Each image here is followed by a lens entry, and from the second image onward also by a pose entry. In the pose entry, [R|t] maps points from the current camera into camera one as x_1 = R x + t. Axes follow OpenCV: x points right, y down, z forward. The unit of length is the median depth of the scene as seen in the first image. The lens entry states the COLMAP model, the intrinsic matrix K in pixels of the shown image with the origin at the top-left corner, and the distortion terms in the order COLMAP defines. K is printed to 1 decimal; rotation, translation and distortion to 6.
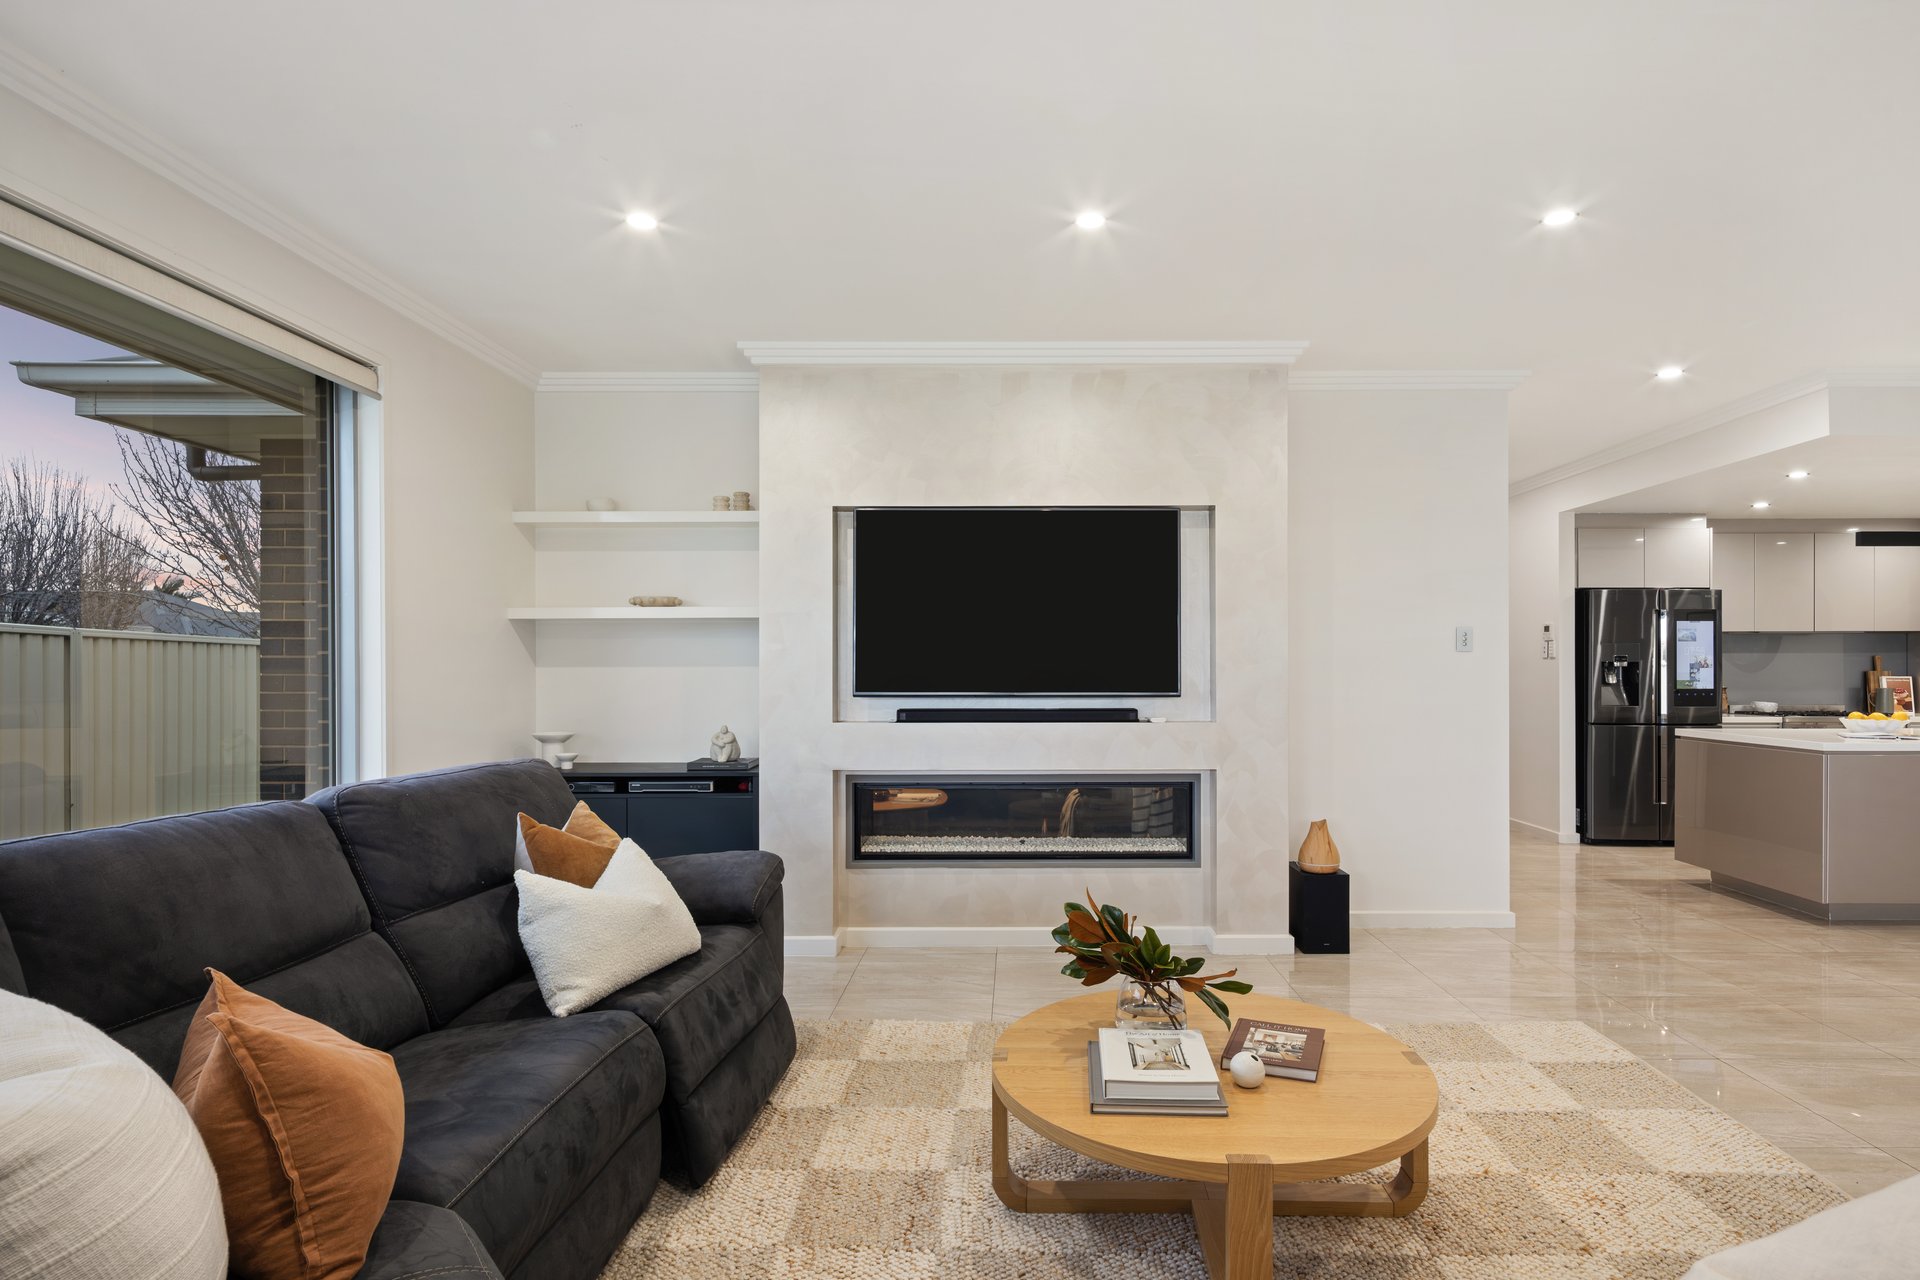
lens RADIAL K [[979.2, 0, 1020.7], [0, 979.2, 671.2], [0, 0, 1]] dist [-0.002647, -0.001308]
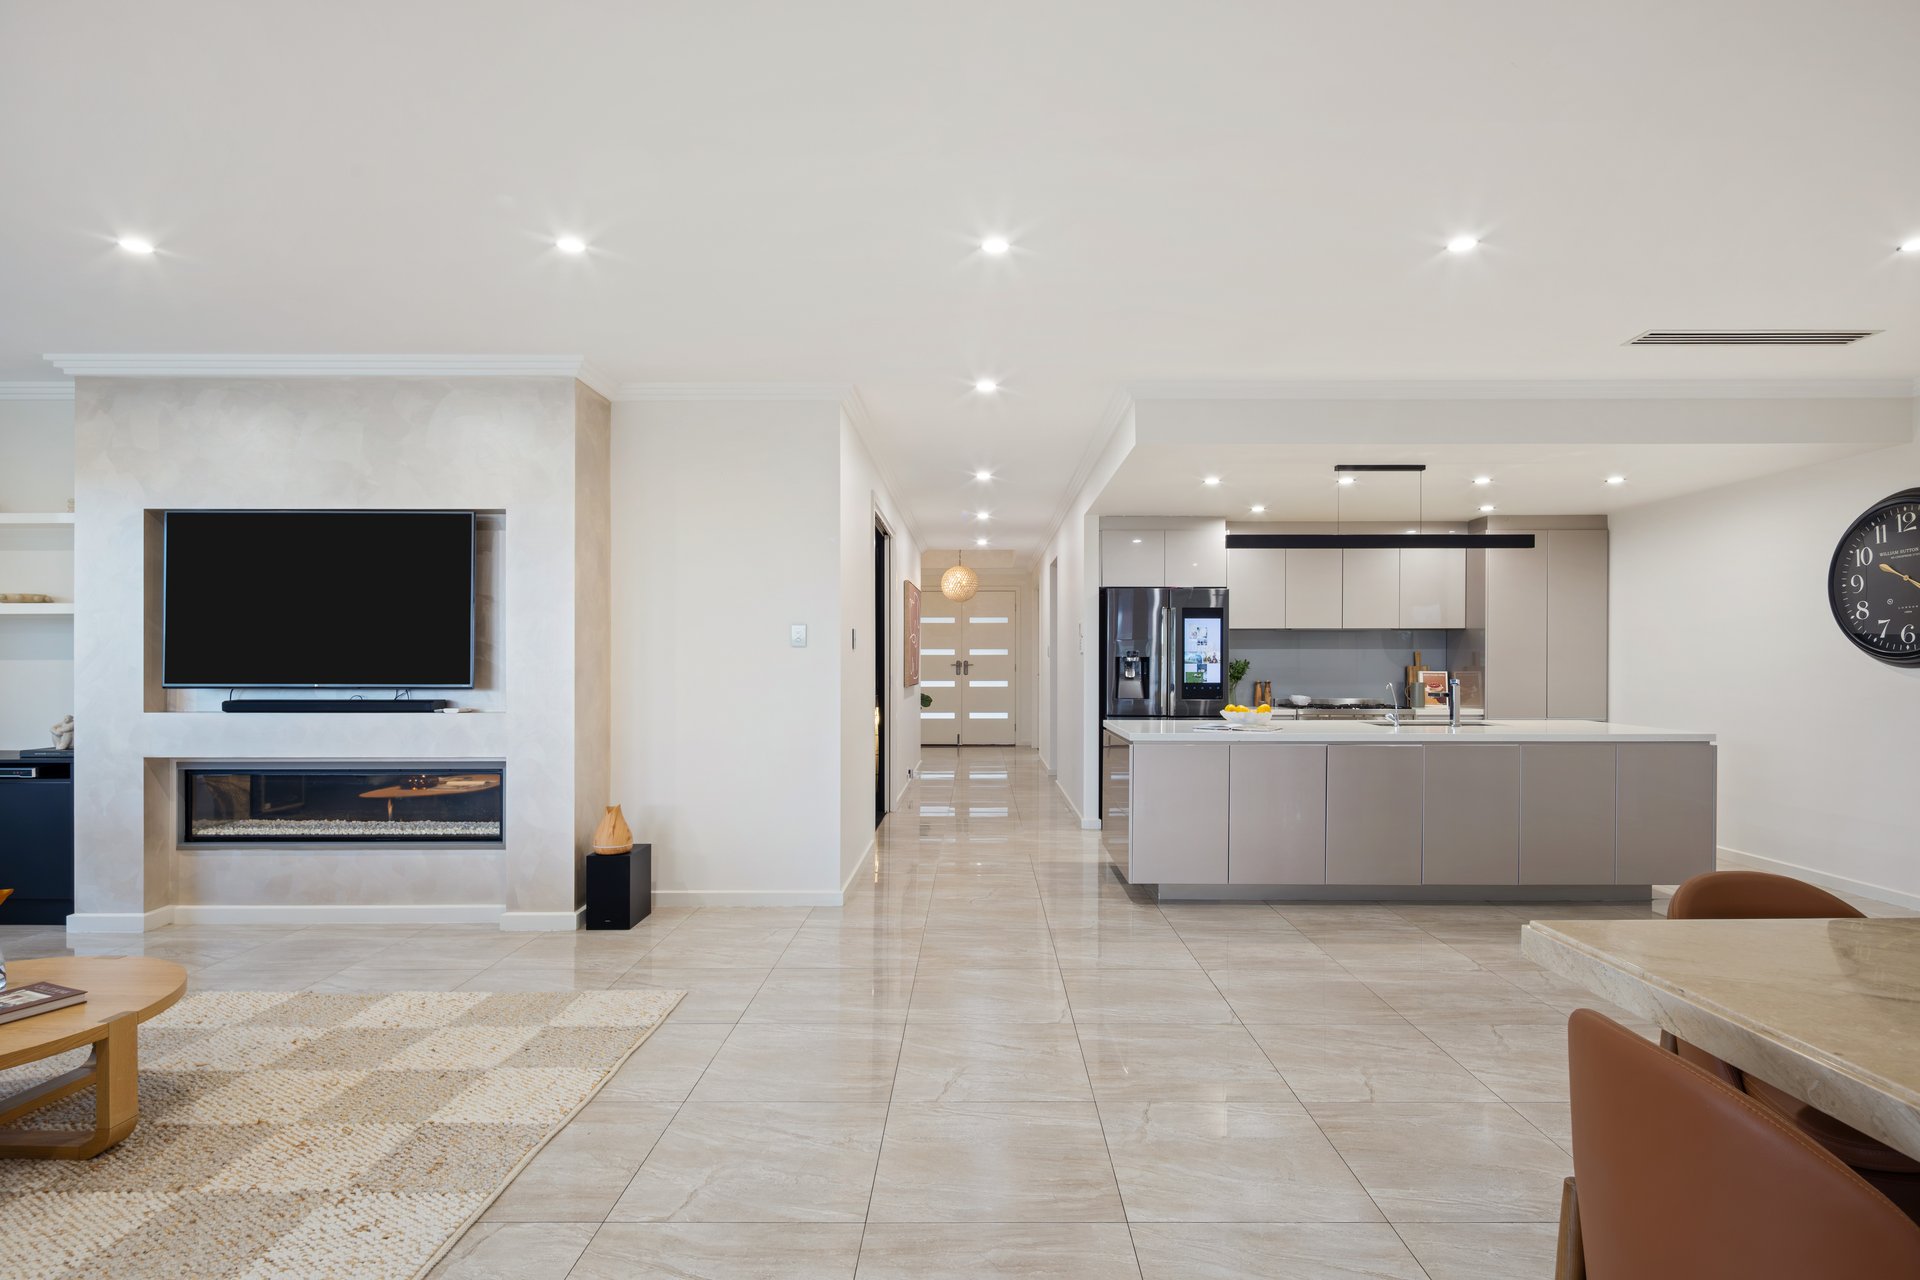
lens RADIAL K [[950.6, 0, 985.5], [0, 950.6, 668.2], [0, 0, 1]] dist [0.001364, -0.000523]
pose [[0.999971, 0.001938, 0.007365, 0.654709], [-0.001962, 0.999993, 0.003252, -0.000978], [-0.007359, -0.003266, 0.999968, -0.036802]]
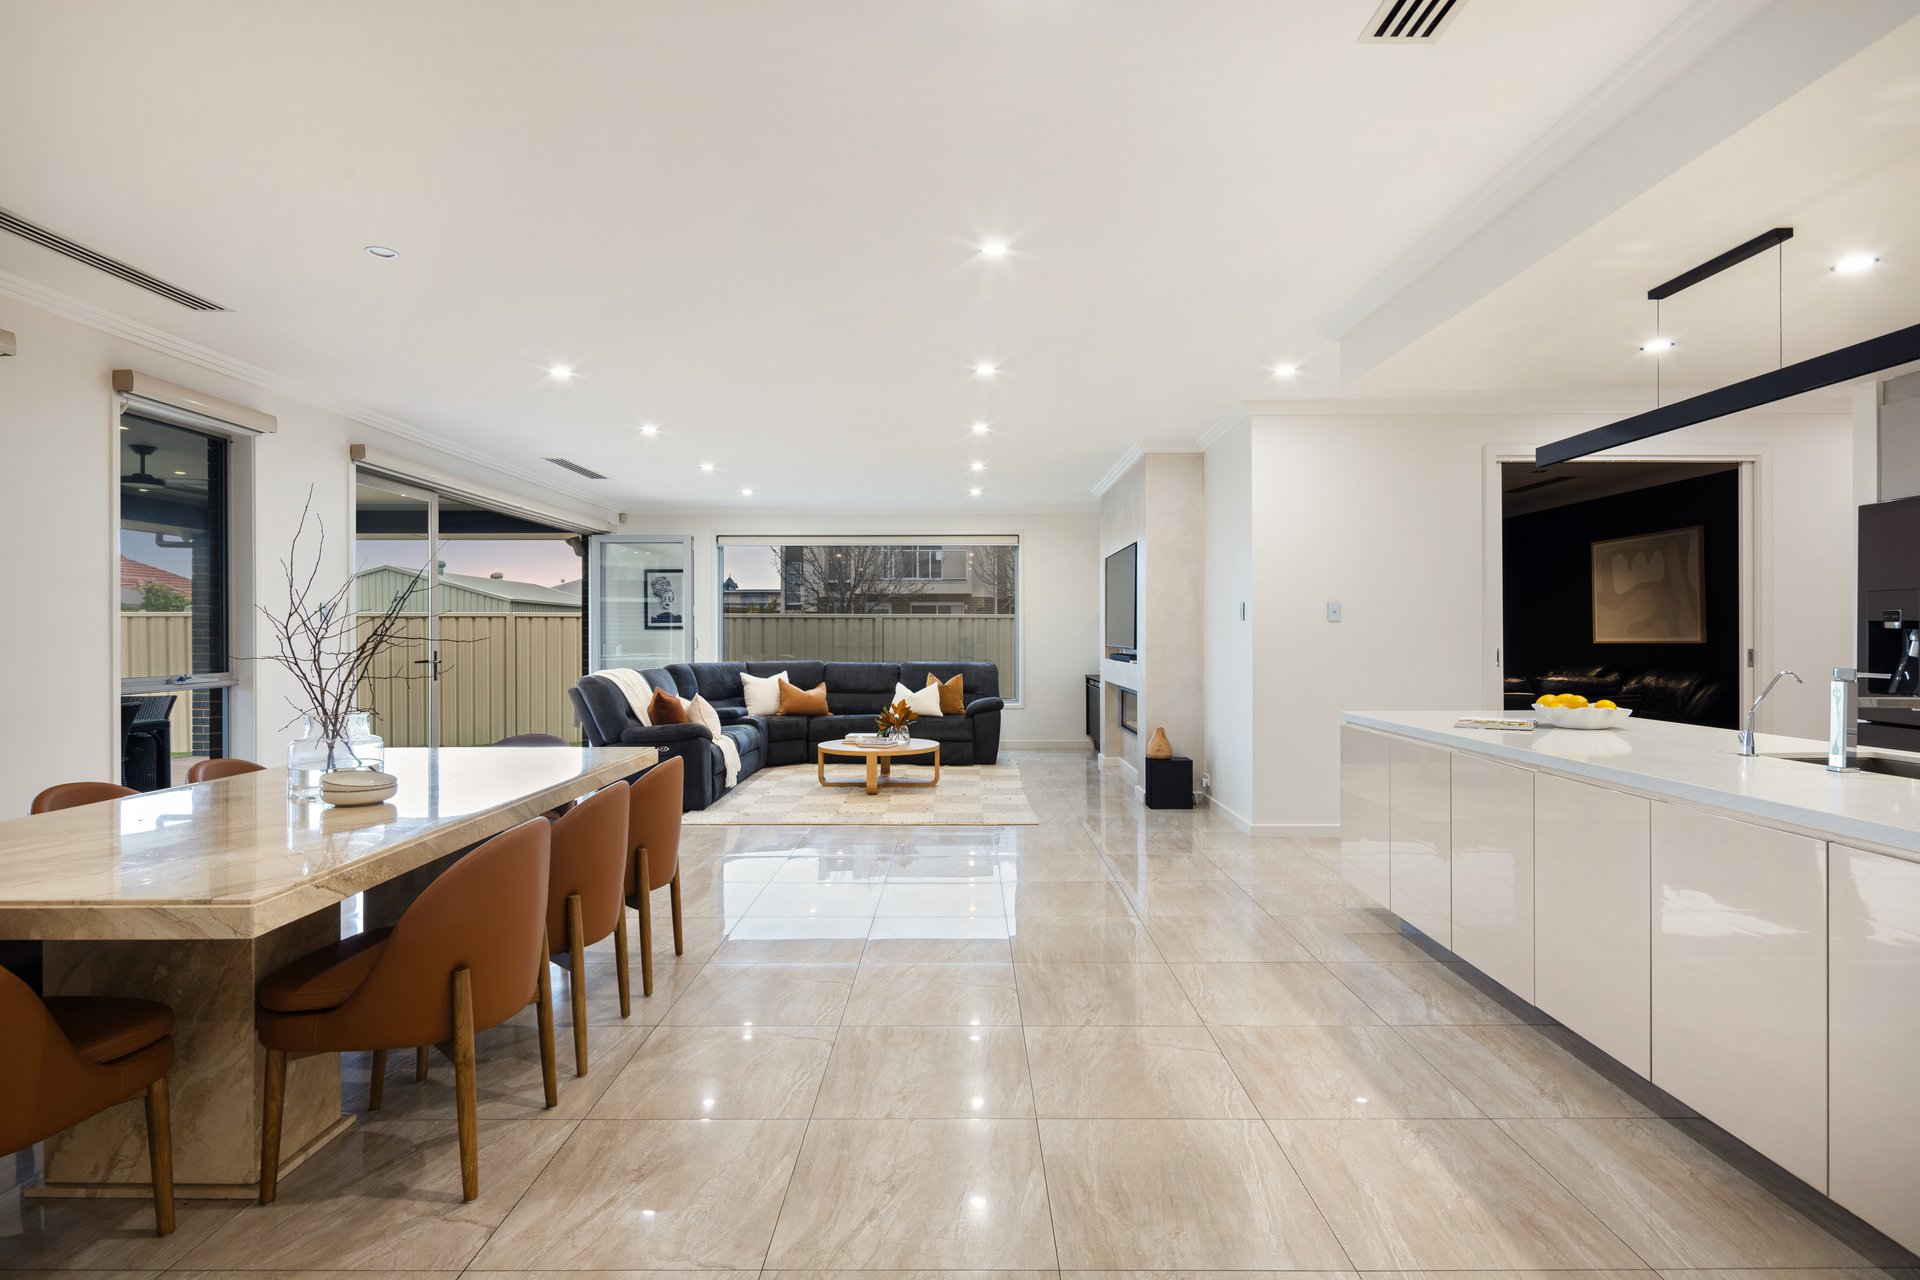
lens RADIAL K [[951.1, 0, 960.0], [0, 951.1, 640.0], [0, 0, 1]] dist [0.002649, -0.000961]
pose [[-0.000742, 0.007200, -0.999974, 1.754899], [0.001531, 0.999973, 0.007199, -0.005137], [0.999999, -0.001526, -0.000753, 0.622663]]
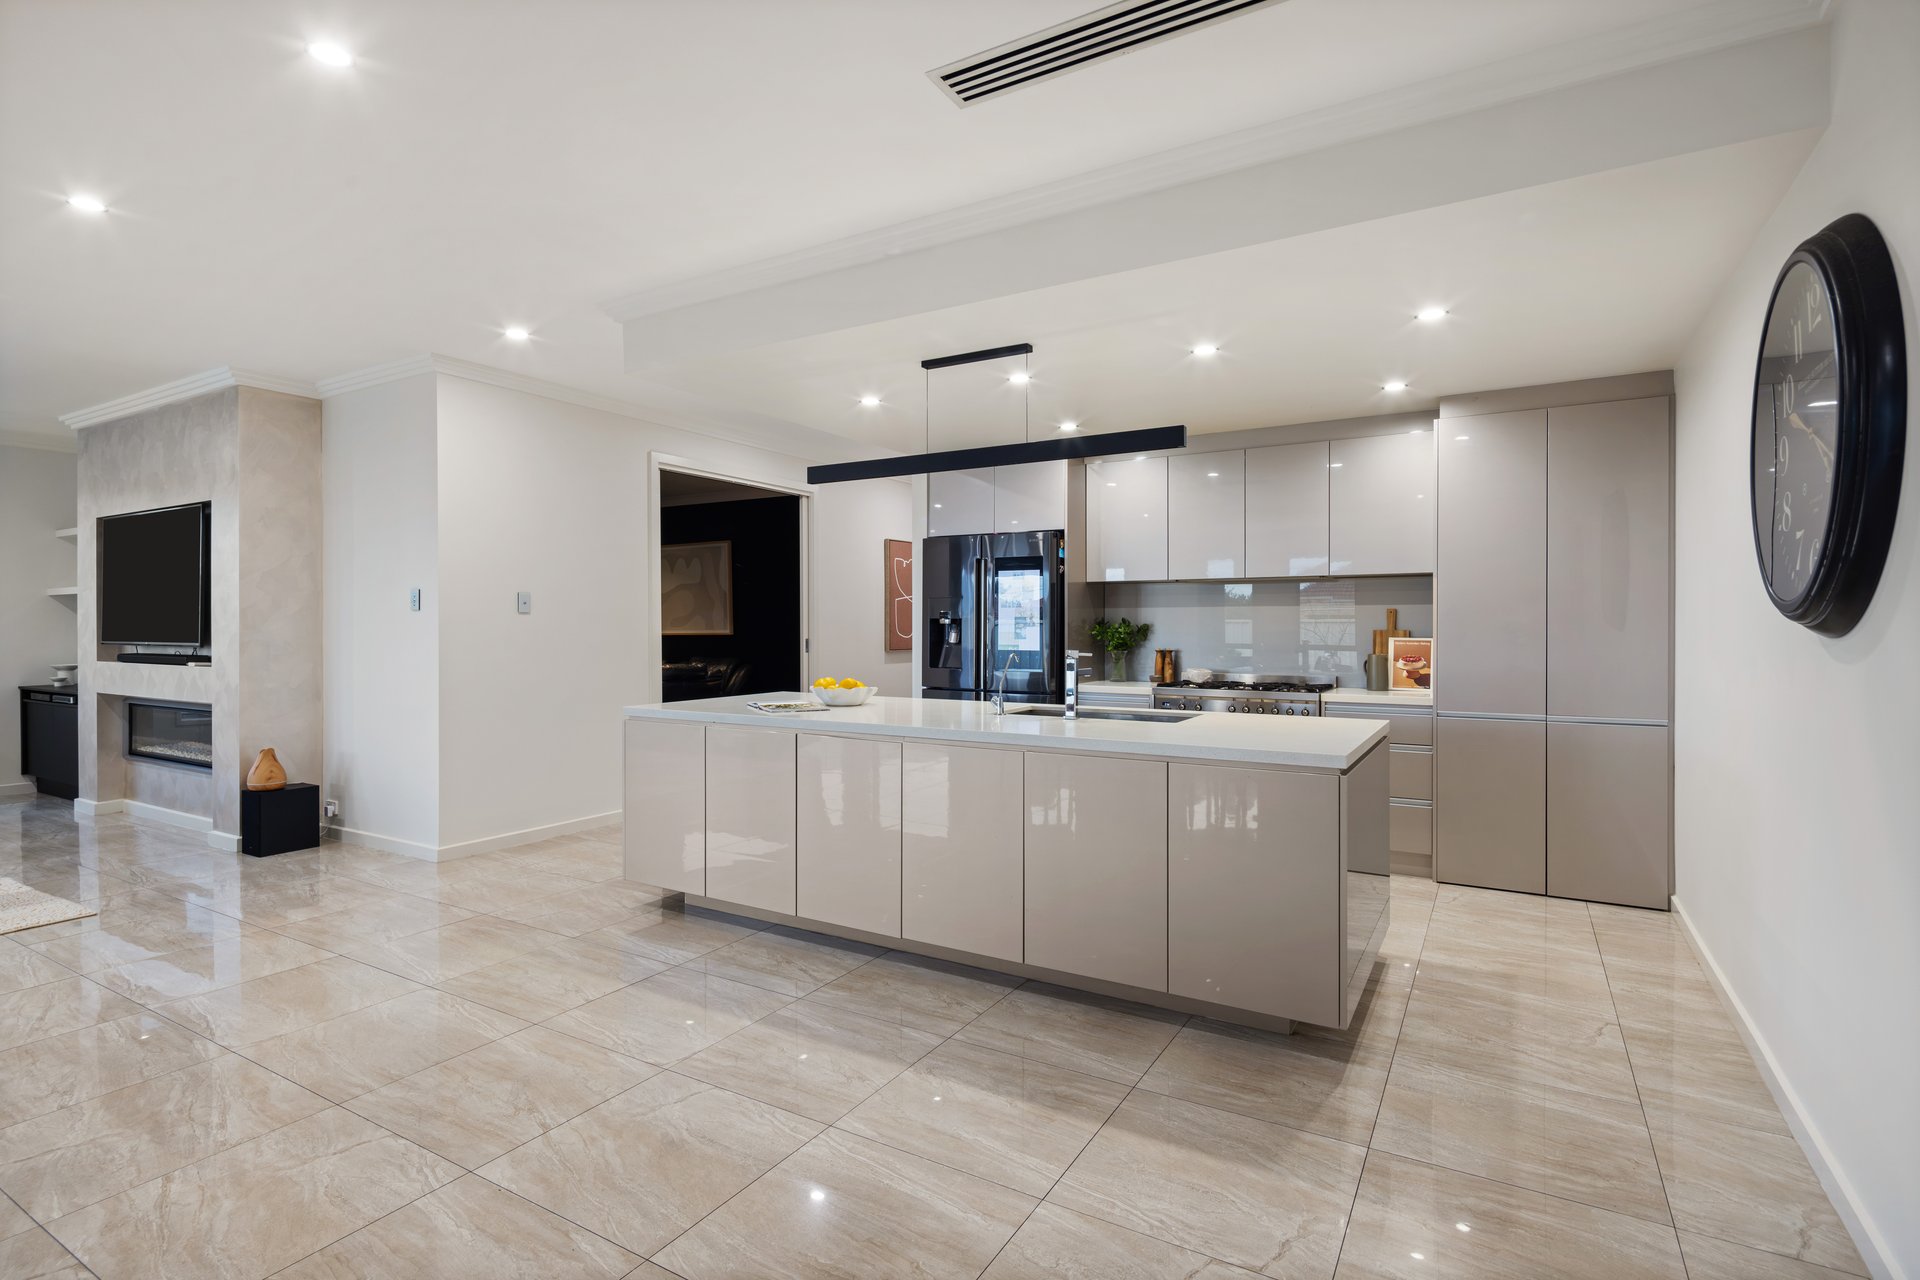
lens RADIAL K [[940.5, 0, 944.9], [0, 940.5, 628.4], [0, 0, 1]] dist [0.002074, -0.001337]
pose [[0.858280, 0.002449, -0.513176, 1.540274], [-0.001861, 0.999997, 0.001661, -0.003731], [0.513178, -0.000471, 0.858282, 0.387009]]
